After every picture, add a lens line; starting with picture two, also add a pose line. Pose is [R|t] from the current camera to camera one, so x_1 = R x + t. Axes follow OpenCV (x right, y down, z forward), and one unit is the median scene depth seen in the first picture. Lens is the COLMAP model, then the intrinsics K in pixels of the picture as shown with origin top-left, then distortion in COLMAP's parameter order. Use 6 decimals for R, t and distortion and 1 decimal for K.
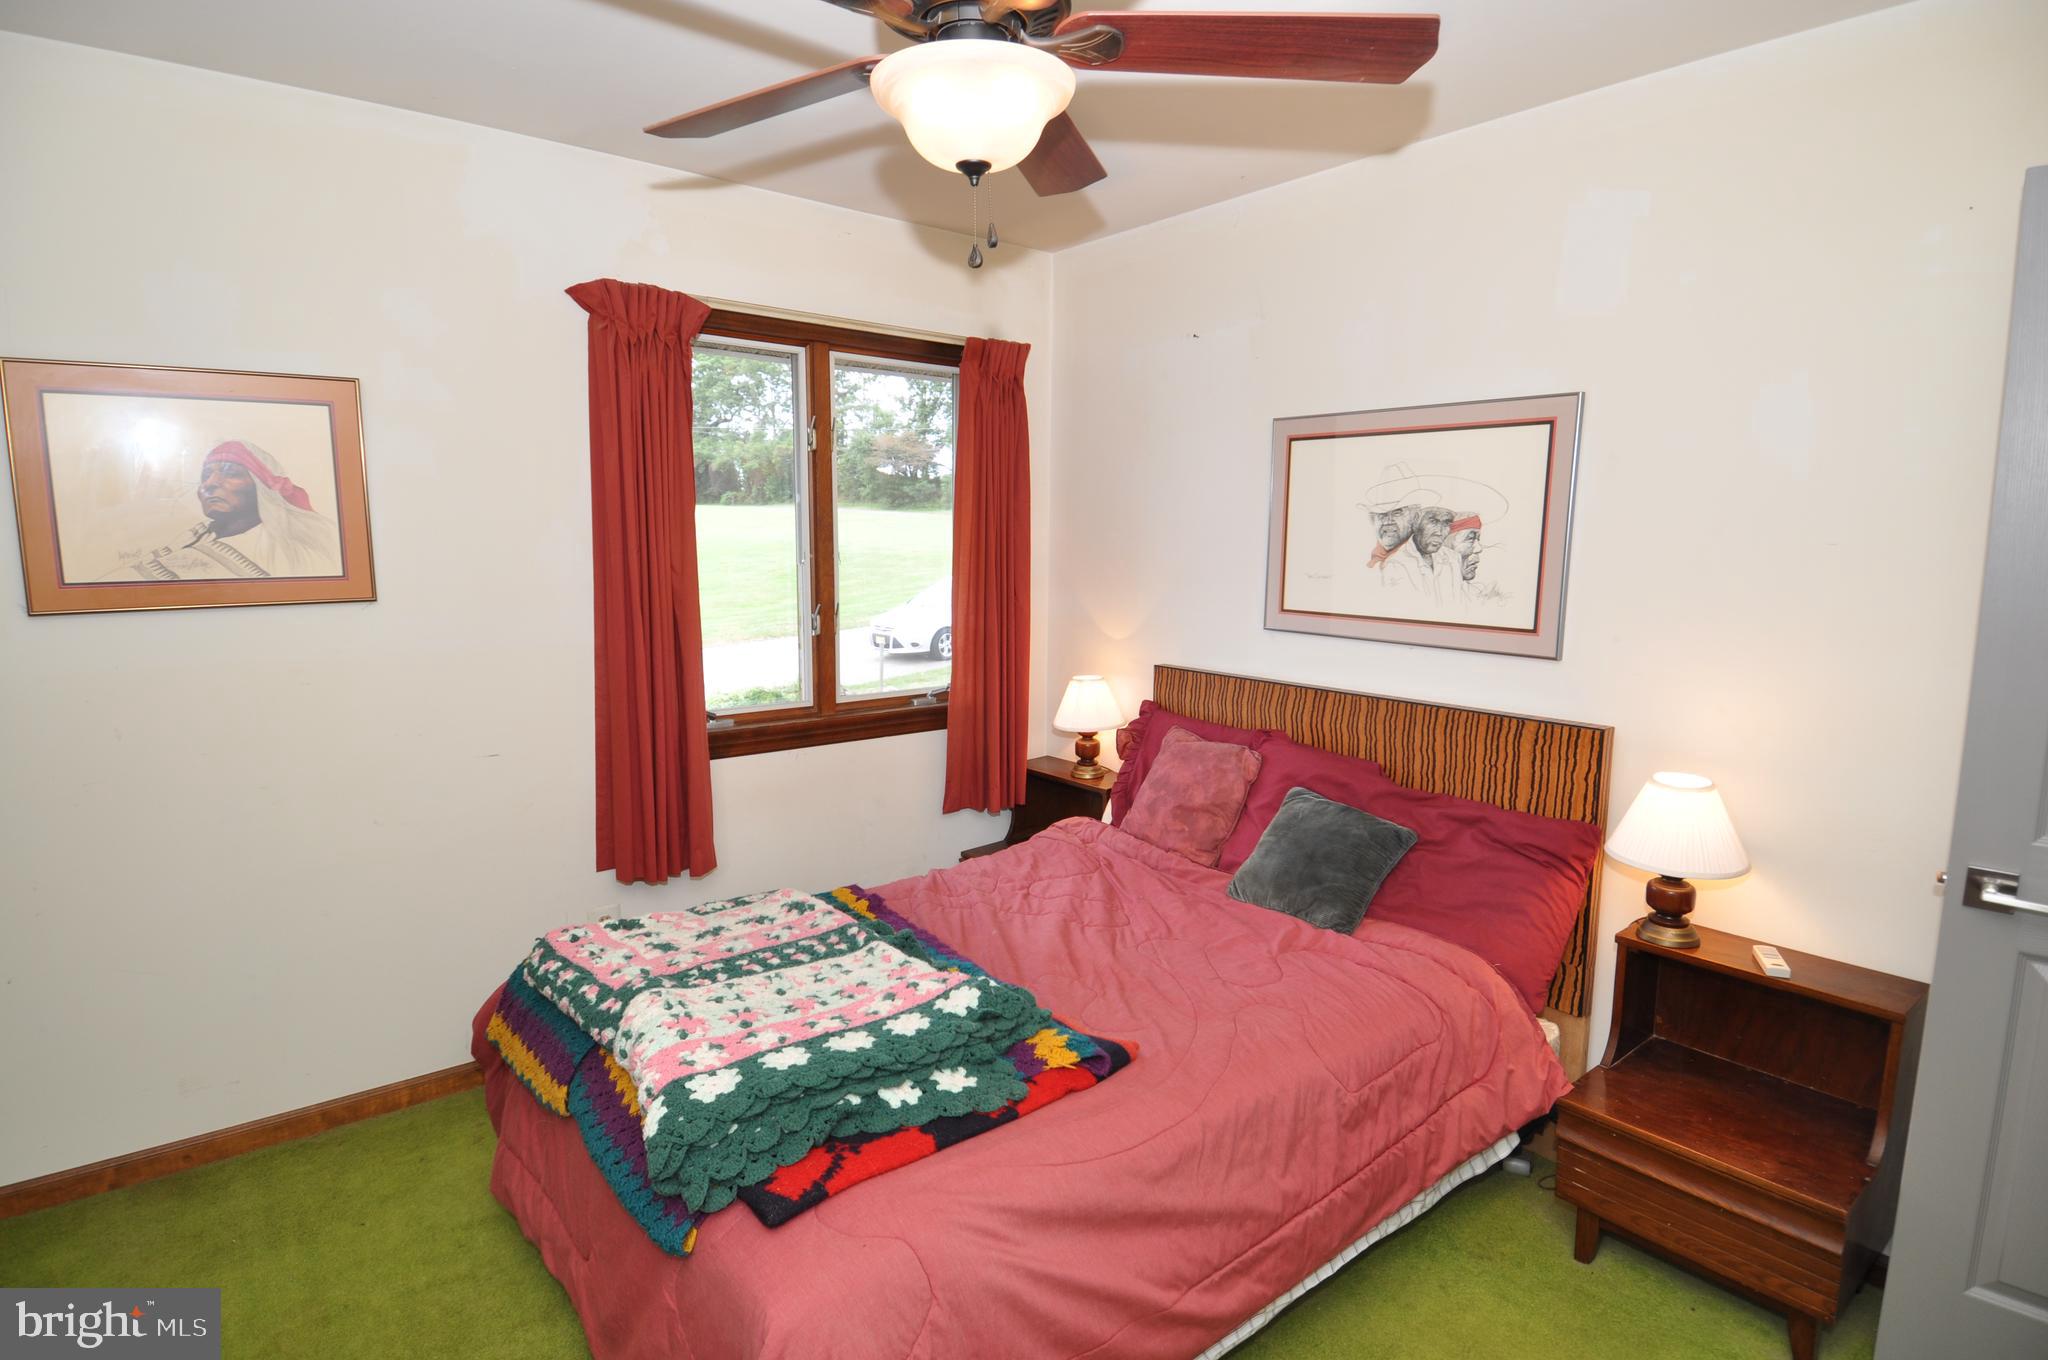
lens RADIAL K [[1046.1, 0, 1022.3], [0, 1046.1, 677.6], [0, 0, 1]] dist [0.051718, -0.060383]
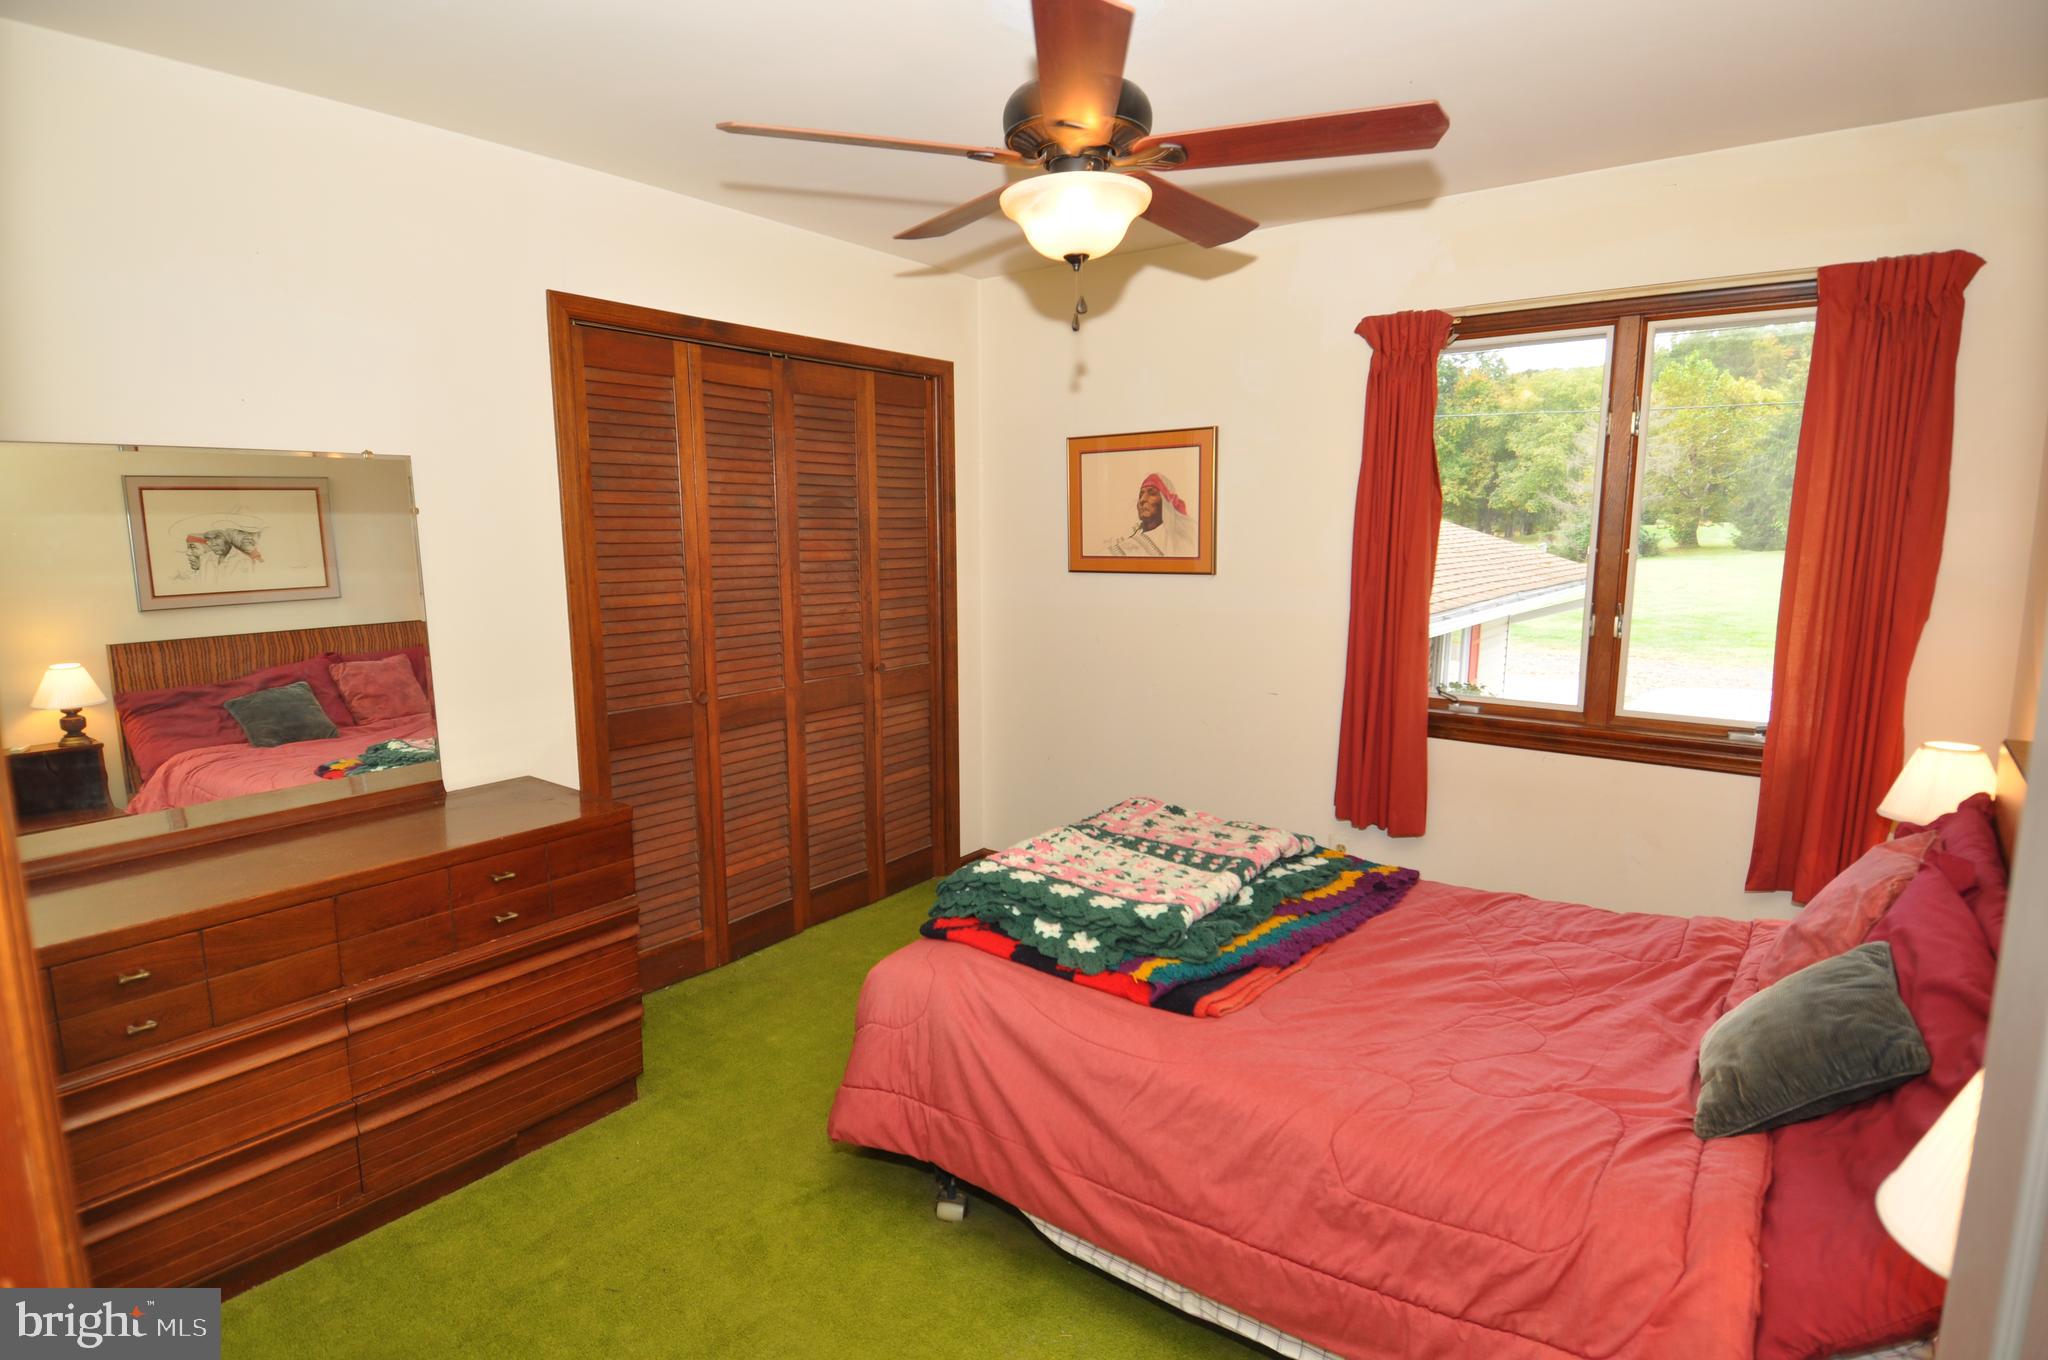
lens RADIAL K [[1046.1, 0, 1022.3], [0, 1046.1, 677.6], [0, 0, 1]] dist [0.051718, -0.060383]
pose [[0.243484, 0.134561, -0.960525, 0.929118], [-0.129812, 0.985940, 0.105216, -0.061057], [0.961179, 0.099069, 0.257528, 0.455567]]
